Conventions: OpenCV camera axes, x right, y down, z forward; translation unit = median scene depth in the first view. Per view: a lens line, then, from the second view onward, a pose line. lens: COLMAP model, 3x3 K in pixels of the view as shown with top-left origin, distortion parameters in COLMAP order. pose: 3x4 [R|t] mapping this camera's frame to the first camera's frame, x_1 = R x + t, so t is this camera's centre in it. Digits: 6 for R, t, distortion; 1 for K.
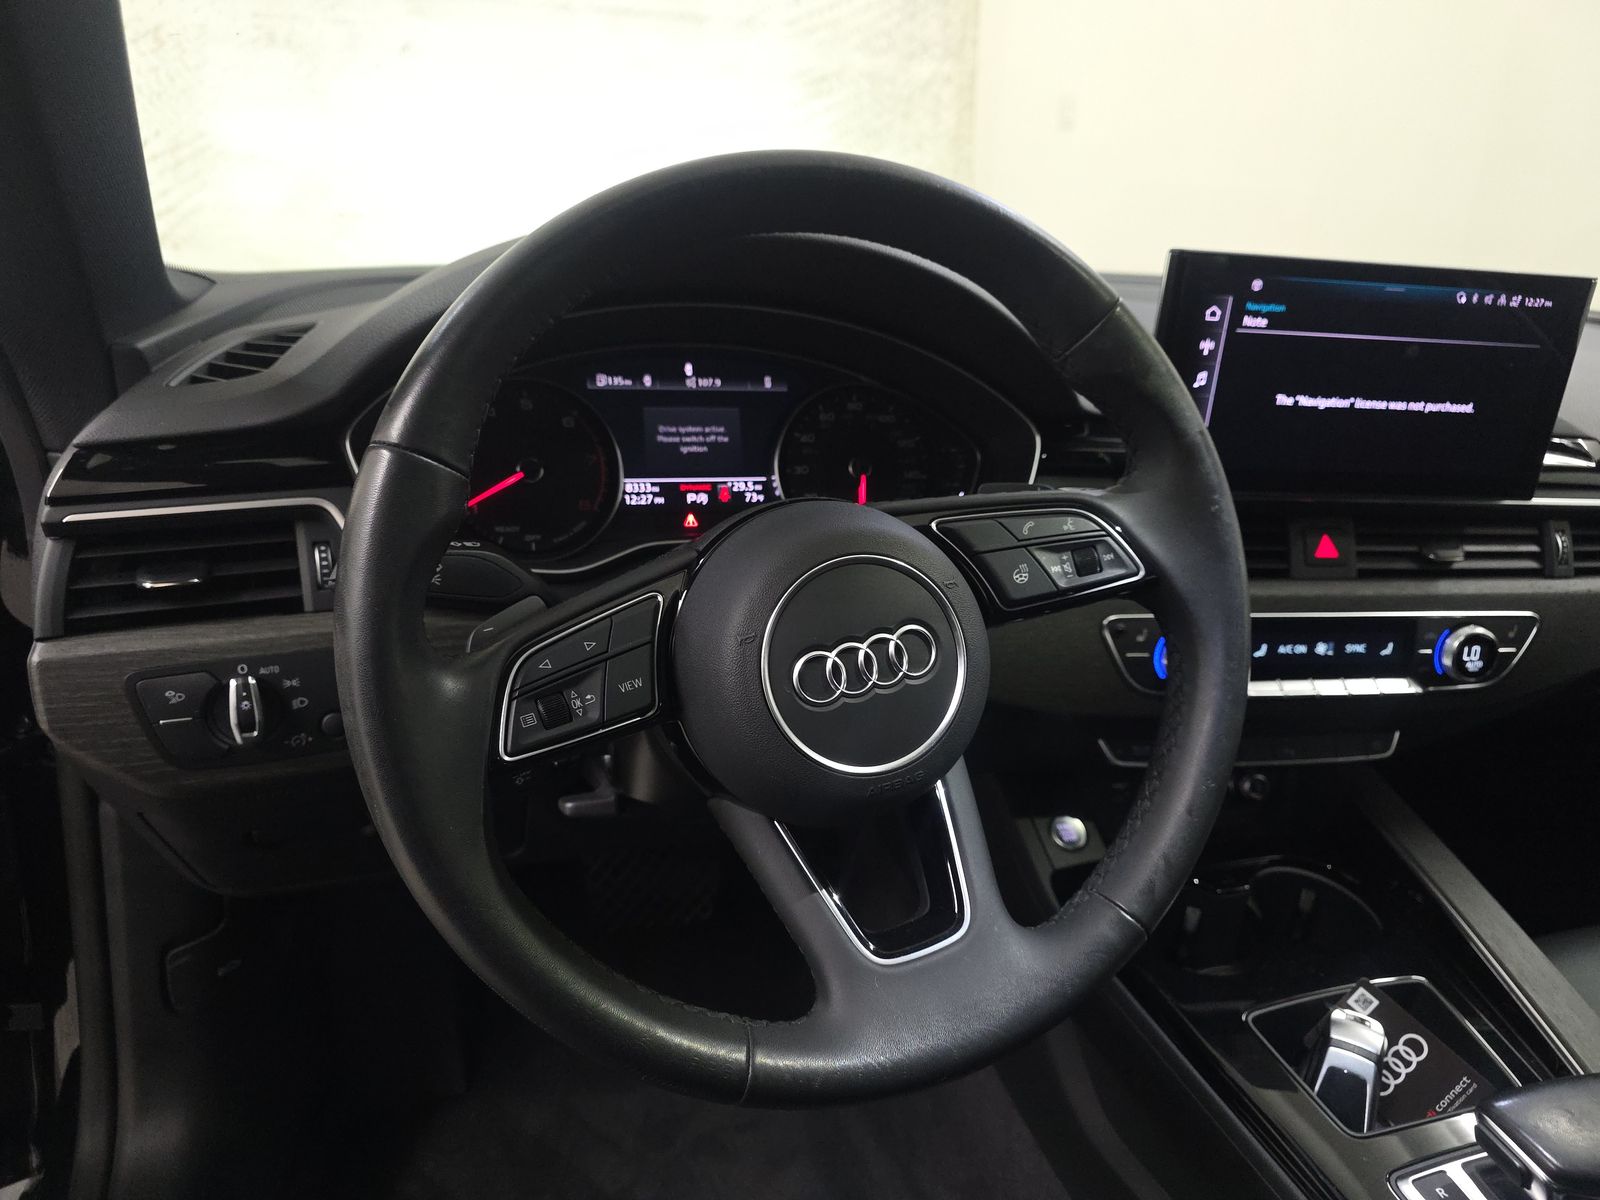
lens RADIAL K [[1065.9, 0, 793.8], [0, 1065.9, 601.3], [0, 0, 1]] dist [0.027466, -0.022981]
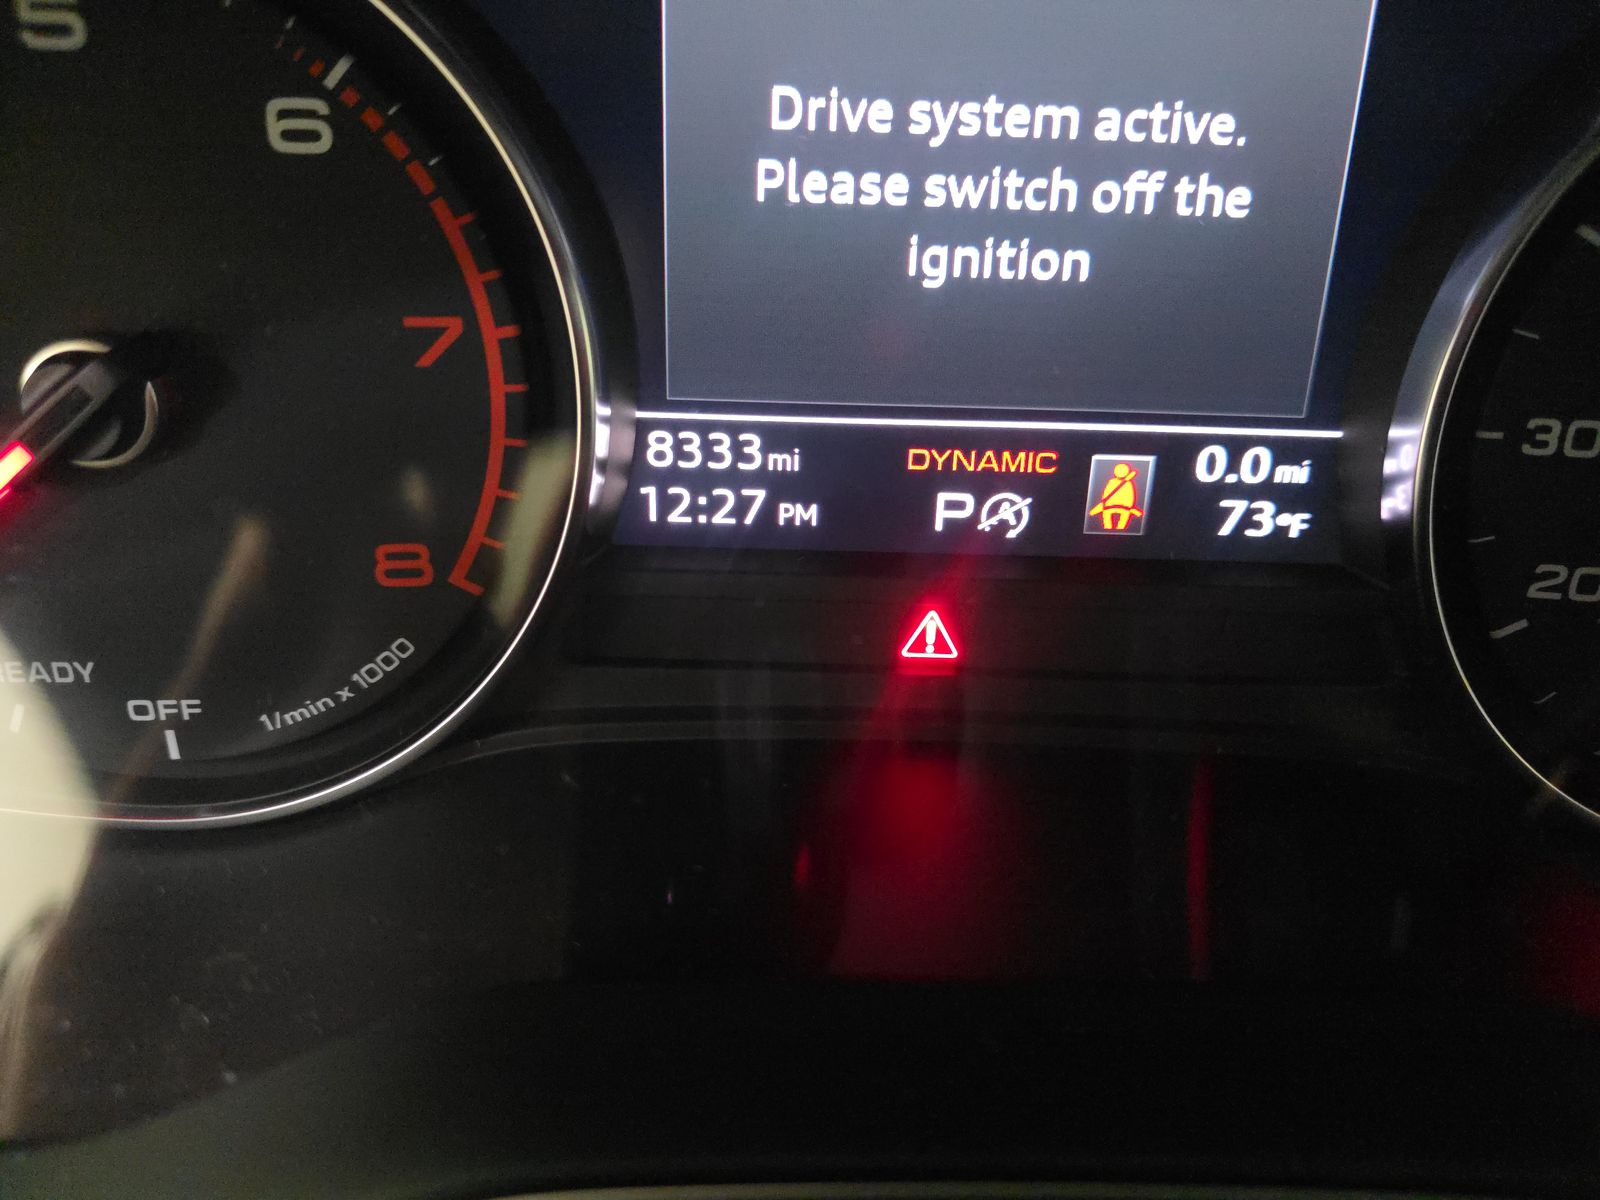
lens RADIAL K [[1065.9, 0, 798.3], [0, 1065.9, 596.0], [0, 0, 1]] dist [0.027466, -0.022981]
pose [[0.974844, 0.090065, -0.203882, -0.087160], [-0.057841, 0.985609, 0.158835, -0.119613], [0.215254, -0.143047, 0.966025, 0.846317]]
